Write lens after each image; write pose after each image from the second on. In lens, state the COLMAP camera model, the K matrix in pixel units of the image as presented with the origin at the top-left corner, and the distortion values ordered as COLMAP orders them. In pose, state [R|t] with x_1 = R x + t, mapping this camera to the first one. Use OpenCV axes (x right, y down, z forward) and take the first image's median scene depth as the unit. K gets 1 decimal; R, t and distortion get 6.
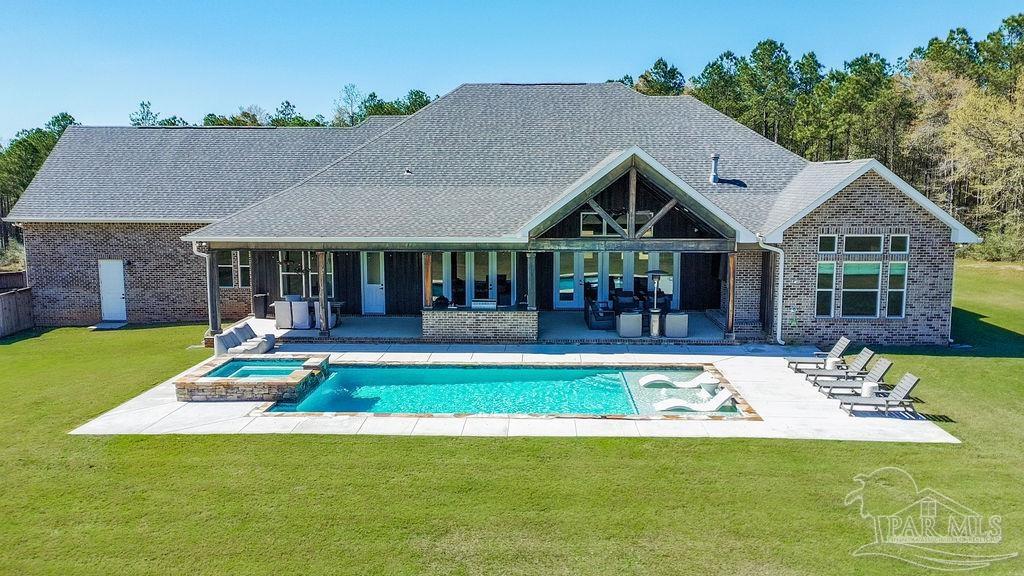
lens RADIAL K [[771.8, 0, 512.0], [0, 771.8, 288.0], [0, 0, 1]] dist [0.037433, 0.001832]
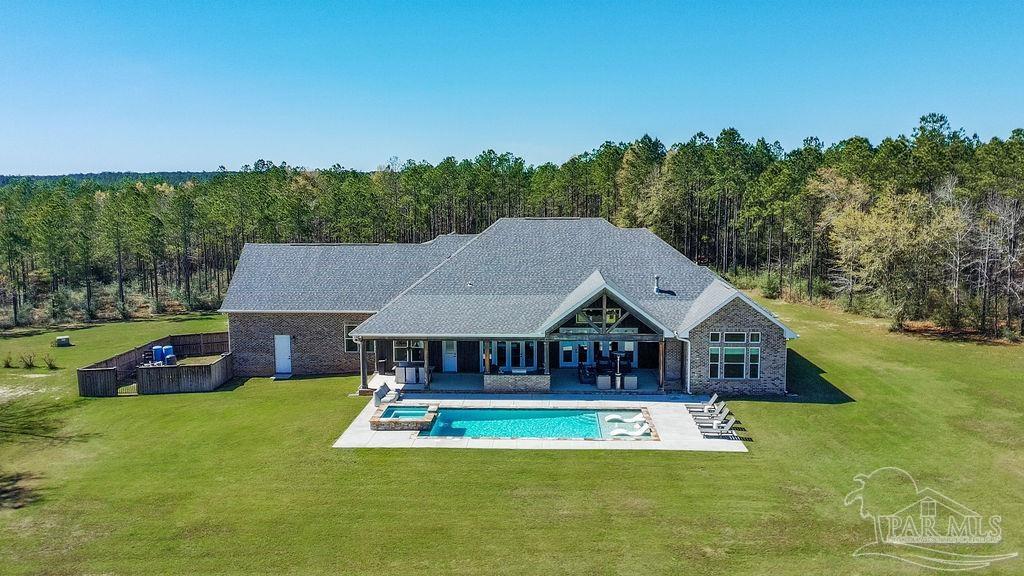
lens RADIAL K [[771.8, 0, 512.0], [0, 771.8, 288.0], [0, 0, 1]] dist [0.037433, 0.001832]
pose [[0.999945, -0.002879, -0.010041, -0.035753], [0.002848, 0.999991, -0.003119, -0.163478], [0.010049, 0.003090, 0.999945, -0.755505]]
